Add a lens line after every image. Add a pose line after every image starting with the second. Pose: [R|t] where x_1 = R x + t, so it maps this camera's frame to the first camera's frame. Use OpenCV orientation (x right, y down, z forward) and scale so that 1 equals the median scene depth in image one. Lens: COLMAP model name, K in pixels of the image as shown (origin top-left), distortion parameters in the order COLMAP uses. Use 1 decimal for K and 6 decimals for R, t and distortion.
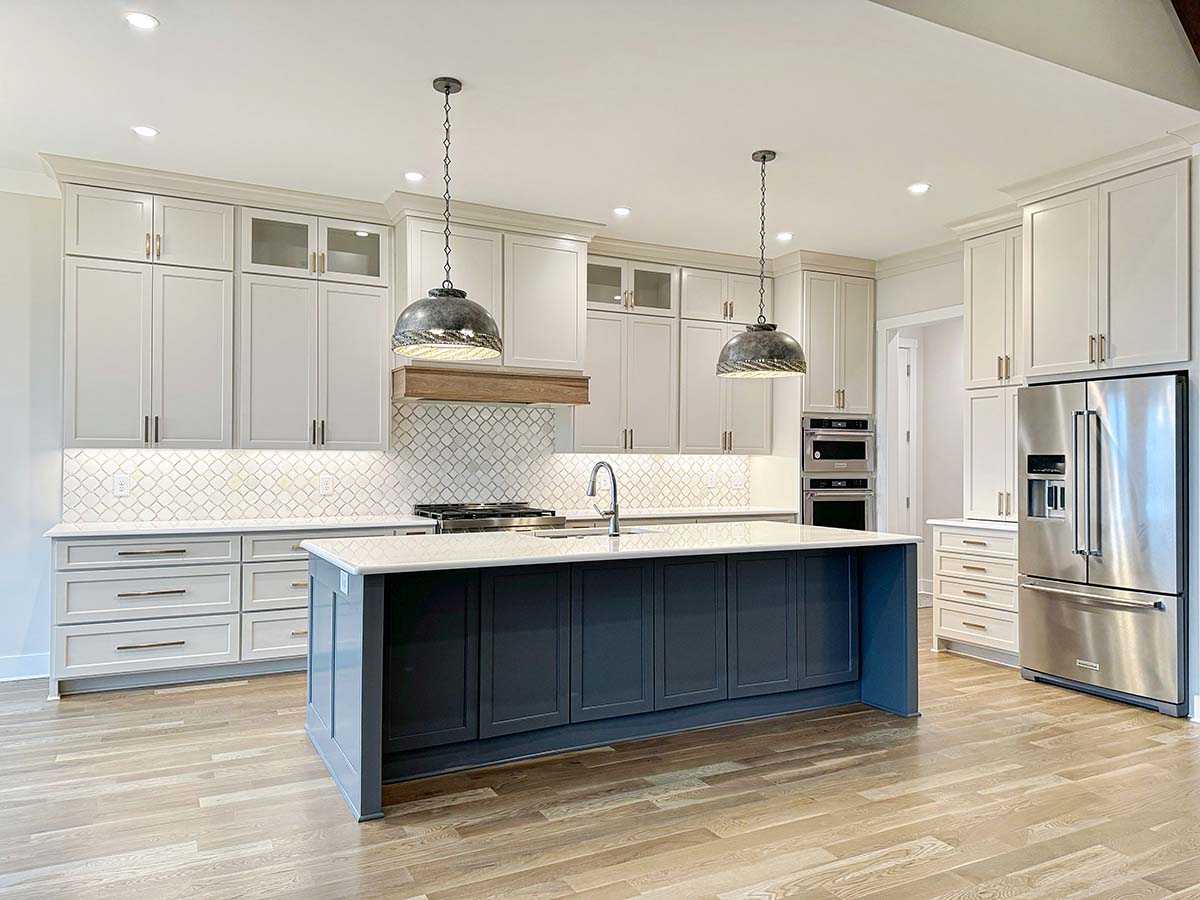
lens RADIAL K [[840.0, 0, 602.6], [0, 840.0, 450.5], [0, 0, 1]] dist [0.037838, -0.036738]
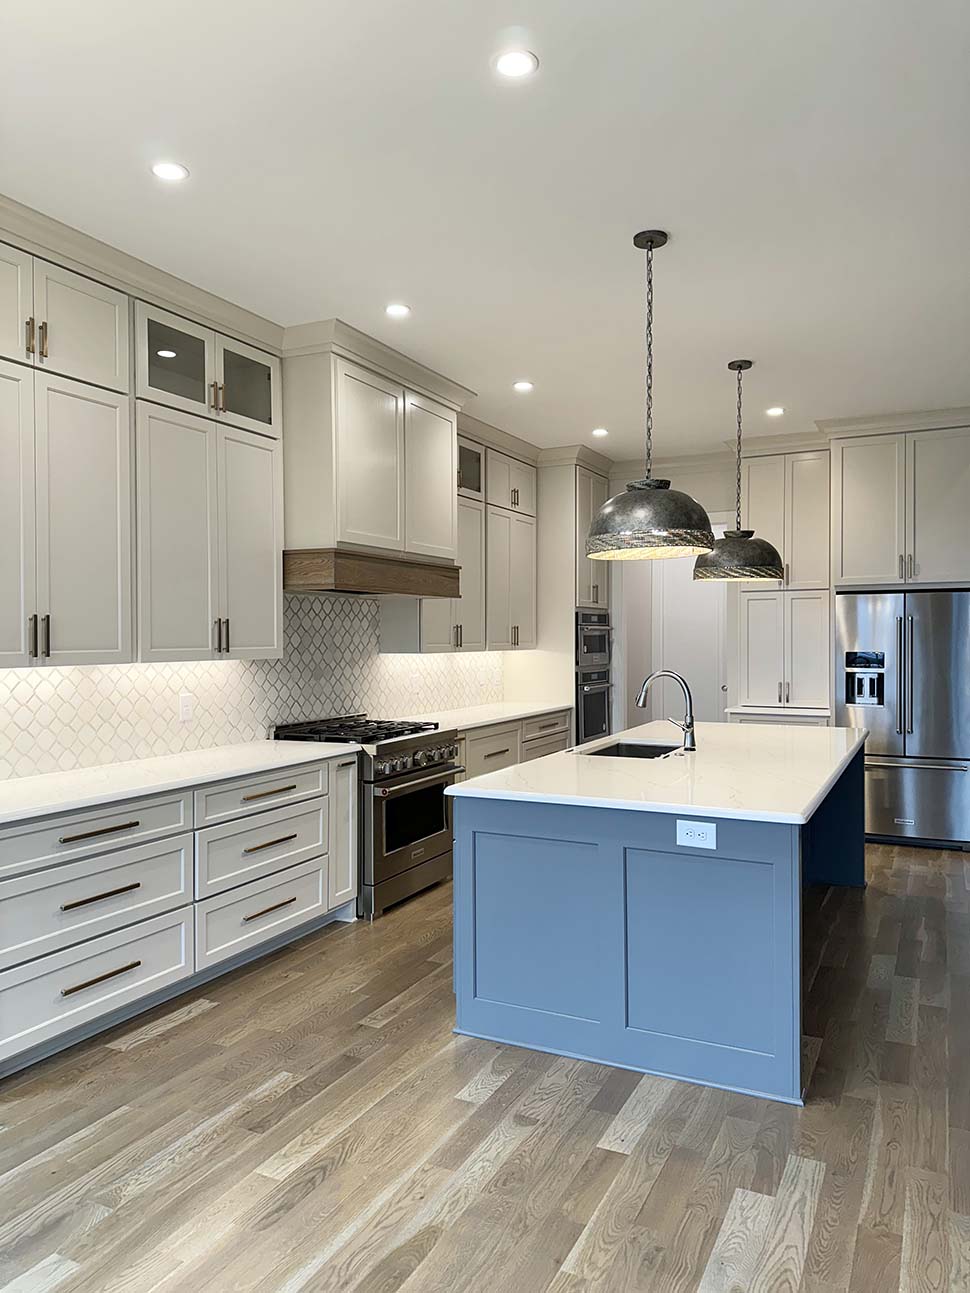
lens RADIAL K [[905.1, 0, 490.5], [0, 905.1, 643.4], [0, 0, 1]] dist [0.037838, -0.036738]
pose [[0.808321, -0.012068, 0.588618, -0.606264], [-0.000409, 0.999778, 0.021061, -0.030947], [-0.588741, -0.017265, 0.808137, 0.242924]]
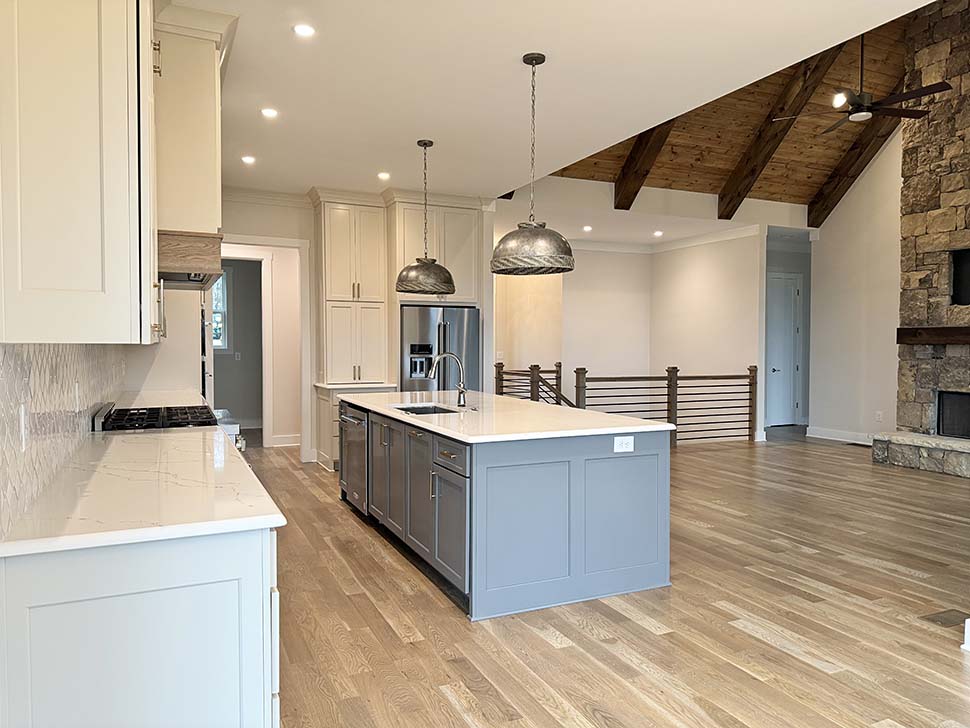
lens RADIAL K [[679.0, 0, 482.7], [0, 679.0, 360.2], [0, 0, 1]] dist [0.037838, -0.036738]
pose [[0.054019, -0.028777, 0.998125, -0.866093], [-0.018185, 0.999391, 0.029798, -0.005571], [-0.998374, -0.019760, 0.053463, 0.715929]]
